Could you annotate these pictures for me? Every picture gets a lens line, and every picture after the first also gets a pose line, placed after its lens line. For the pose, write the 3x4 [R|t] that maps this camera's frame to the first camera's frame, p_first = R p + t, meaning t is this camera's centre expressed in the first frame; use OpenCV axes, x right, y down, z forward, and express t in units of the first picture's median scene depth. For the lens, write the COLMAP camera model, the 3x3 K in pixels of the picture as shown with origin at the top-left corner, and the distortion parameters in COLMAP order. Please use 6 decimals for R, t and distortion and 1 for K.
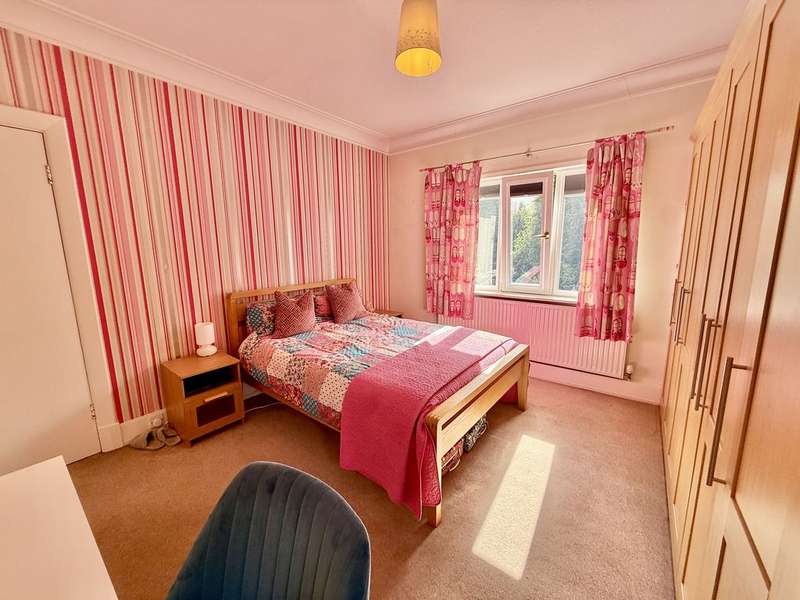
lens RADIAL K [[318.8, 0, 399.2], [0, 318.8, 298.4], [0, 0, 1]] dist [0.000423, 0.000312]
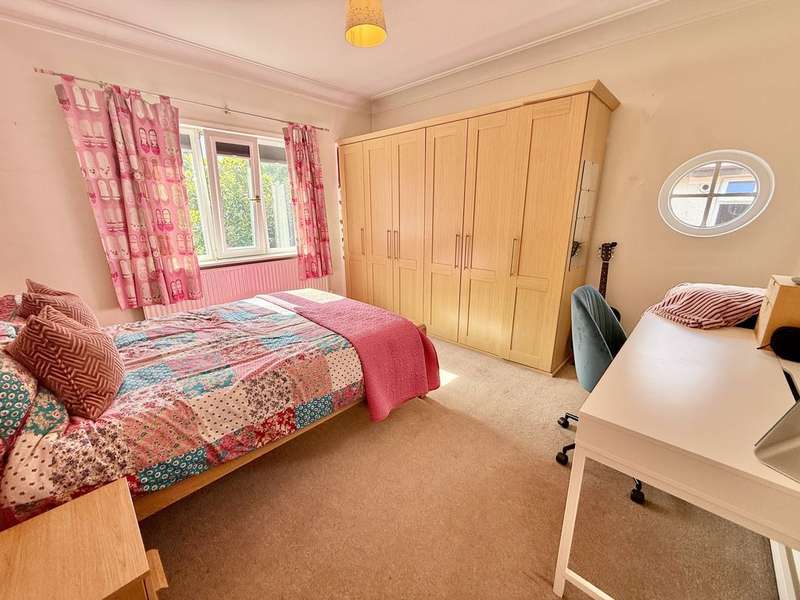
lens RADIAL K [[318.8, 0, 399.2], [0, 318.8, 298.4], [0, 0, 1]] dist [0.000423, 0.000312]
pose [[0.105865, -0.261667, 0.959335, -0.657389], [0.169199, 0.955428, 0.241929, -0.059046], [-0.979880, 0.136706, 0.145420, 0.450272]]
